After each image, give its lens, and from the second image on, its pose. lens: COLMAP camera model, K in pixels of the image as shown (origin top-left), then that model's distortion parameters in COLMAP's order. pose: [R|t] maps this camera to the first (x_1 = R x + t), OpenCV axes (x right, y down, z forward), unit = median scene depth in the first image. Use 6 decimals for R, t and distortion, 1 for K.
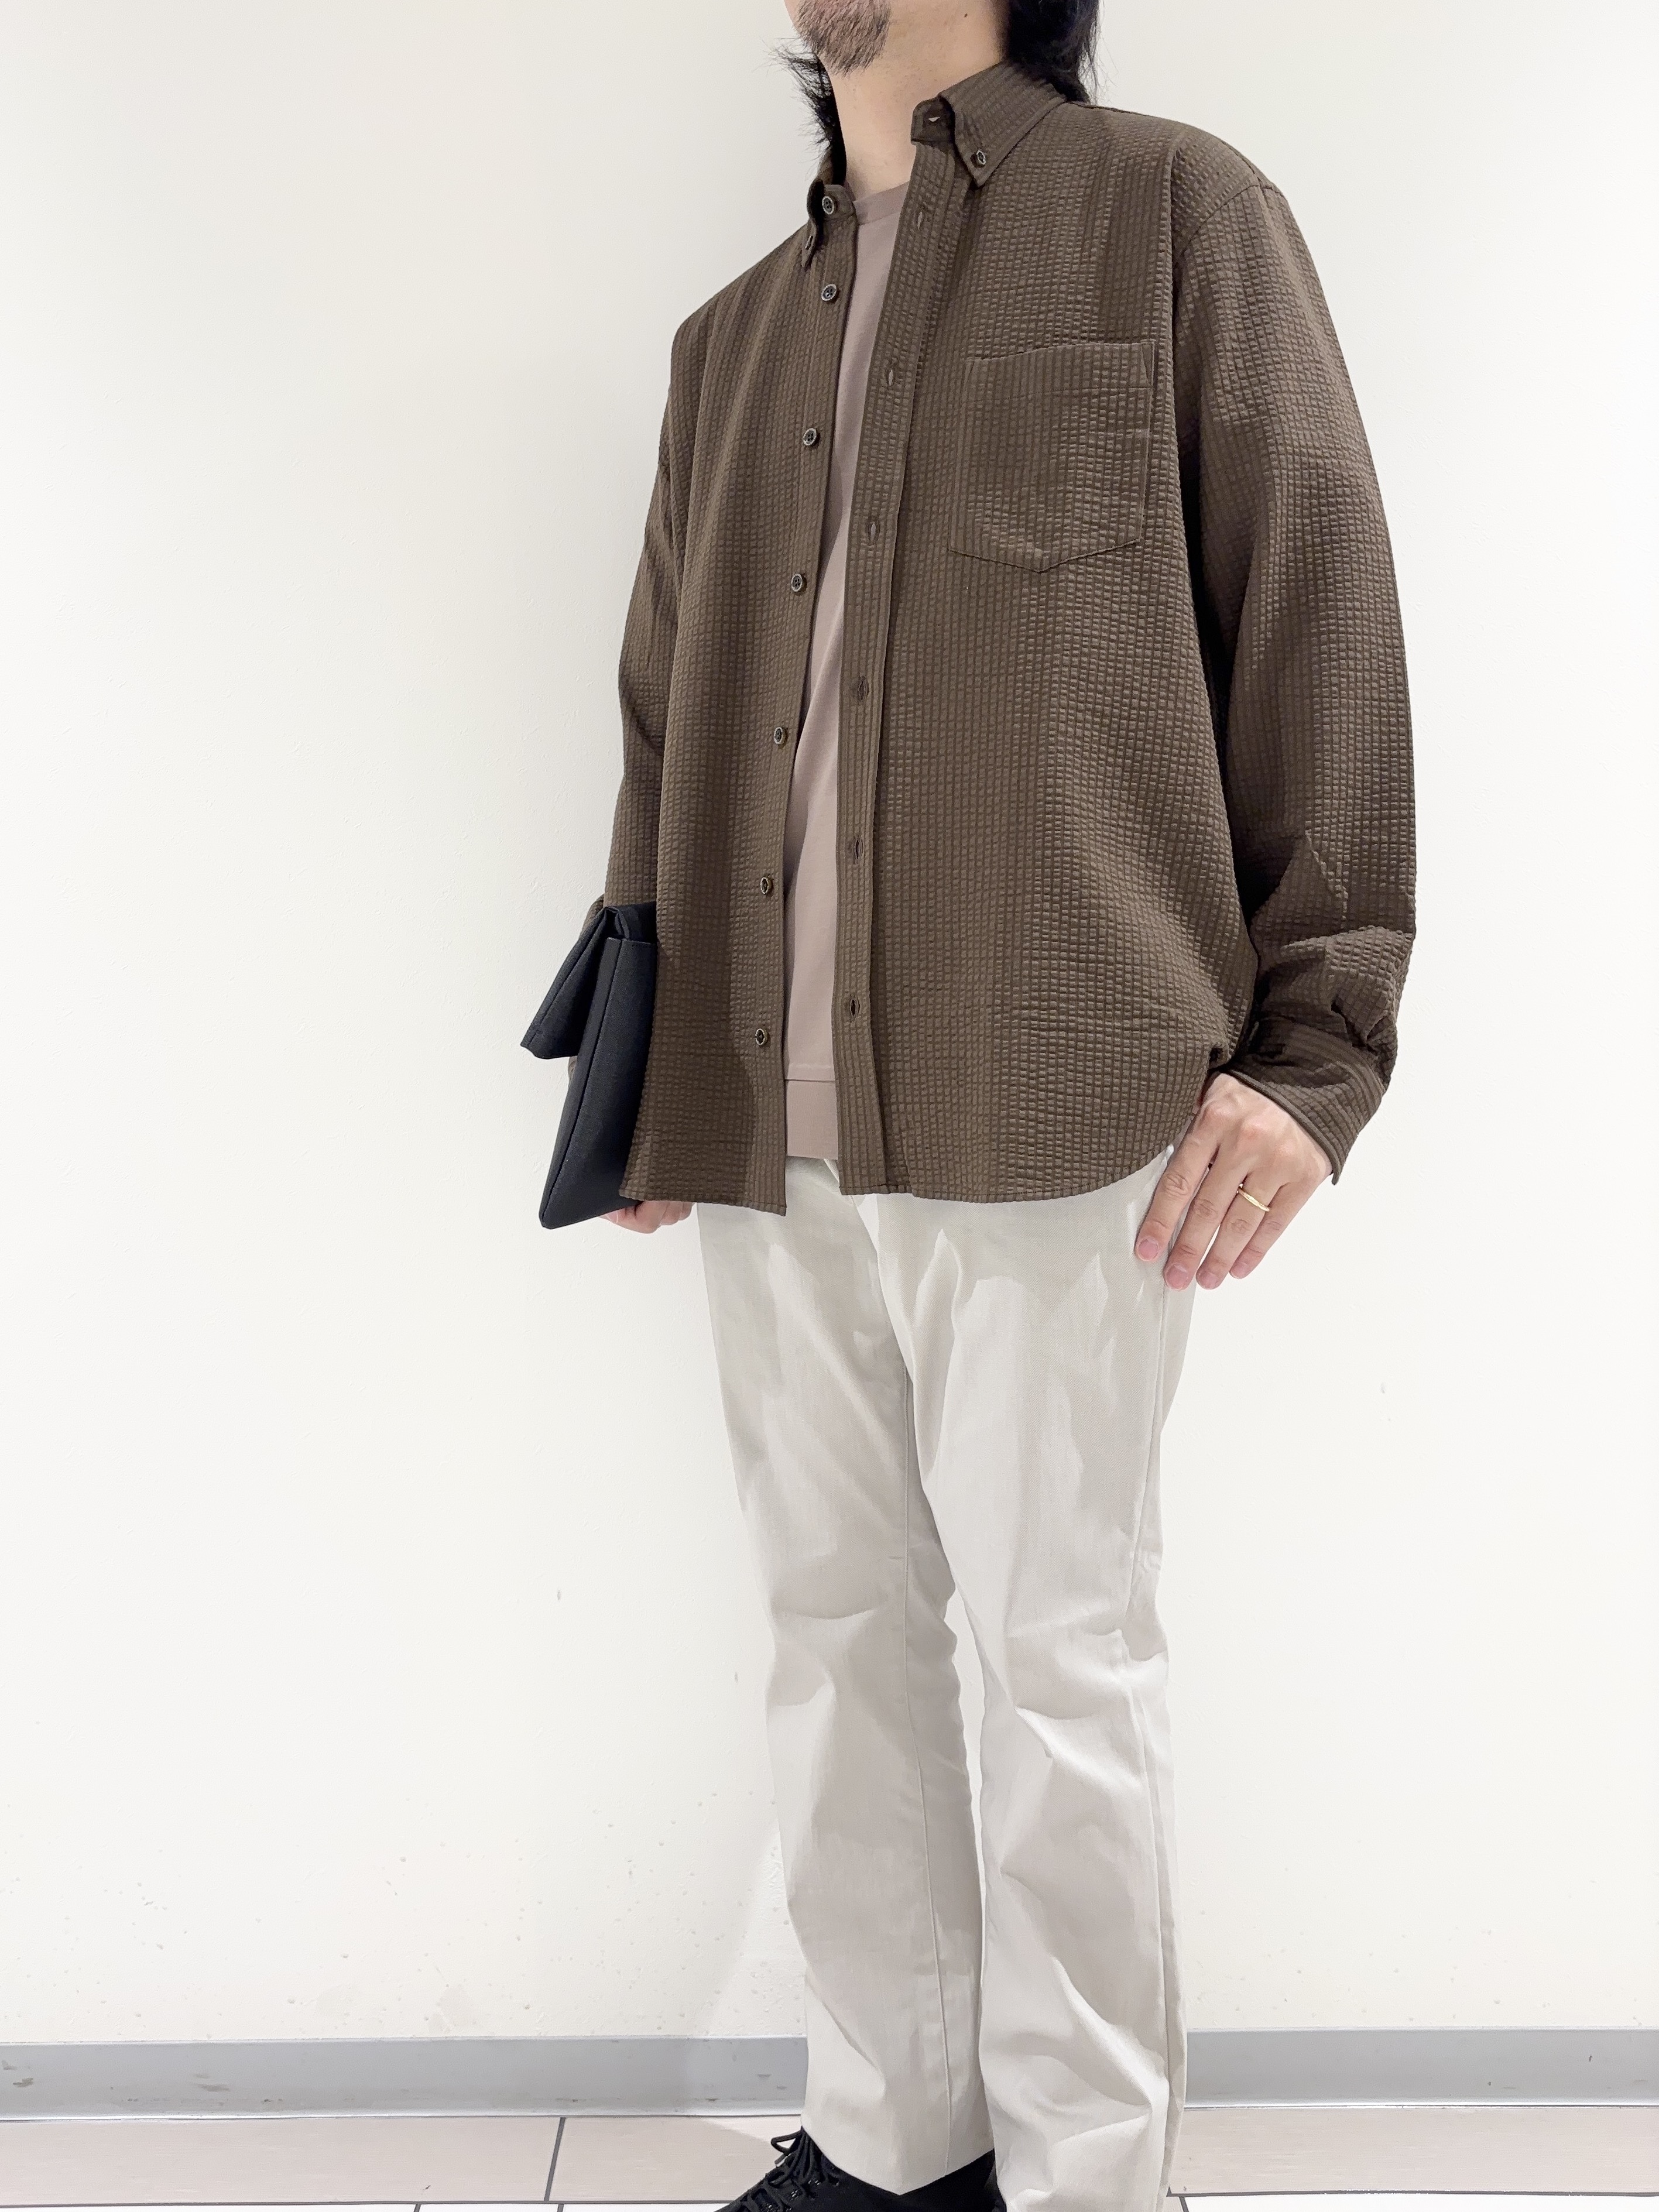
lens RADIAL K [[1675.6, 0, 829.5], [0, 1675.6, 1106.0], [0, 0, 1]] dist [0.067659, -0.228725]
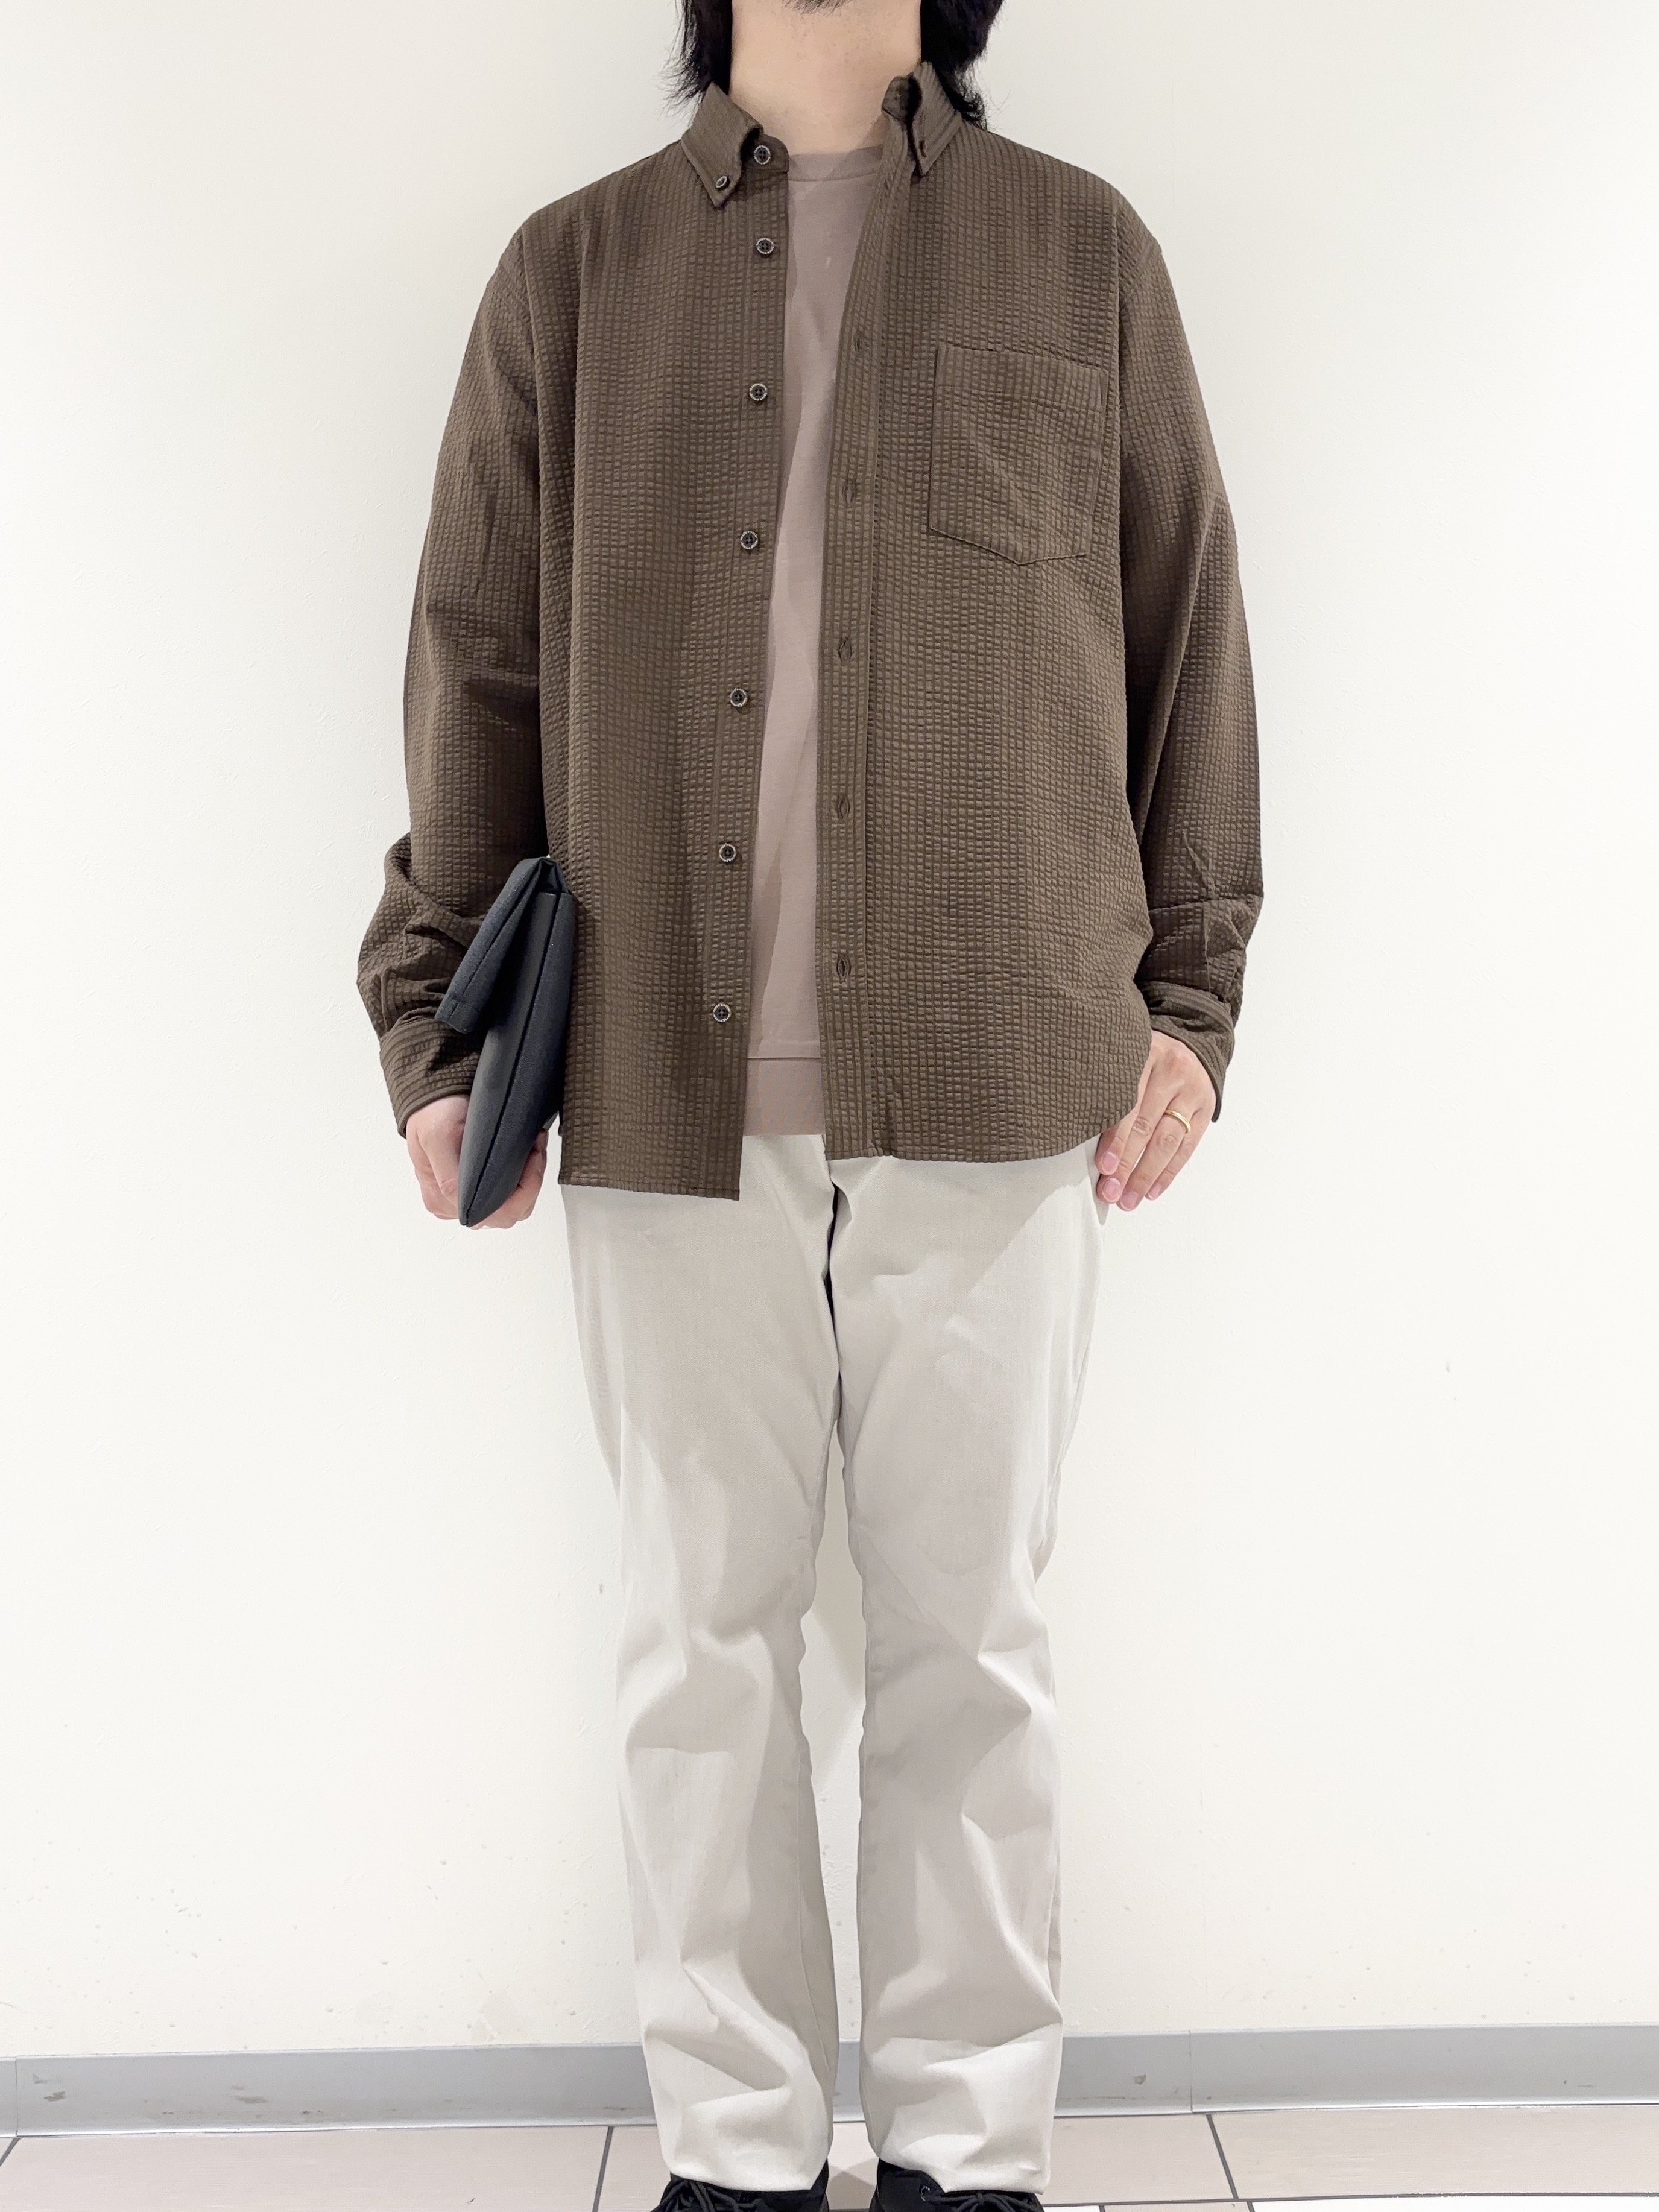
lens RADIAL K [[1692.5, 0, 849.7], [0, 1692.5, 1106.3], [0, 0, 1]] dist [-0.013353, -0.001697]
pose [[0.816784, -0.022599, 0.576501, -0.576396], [0.028080, 0.999605, -0.000599, 0.020385], [-0.576260, 0.016677, 0.817096, 0.199813]]
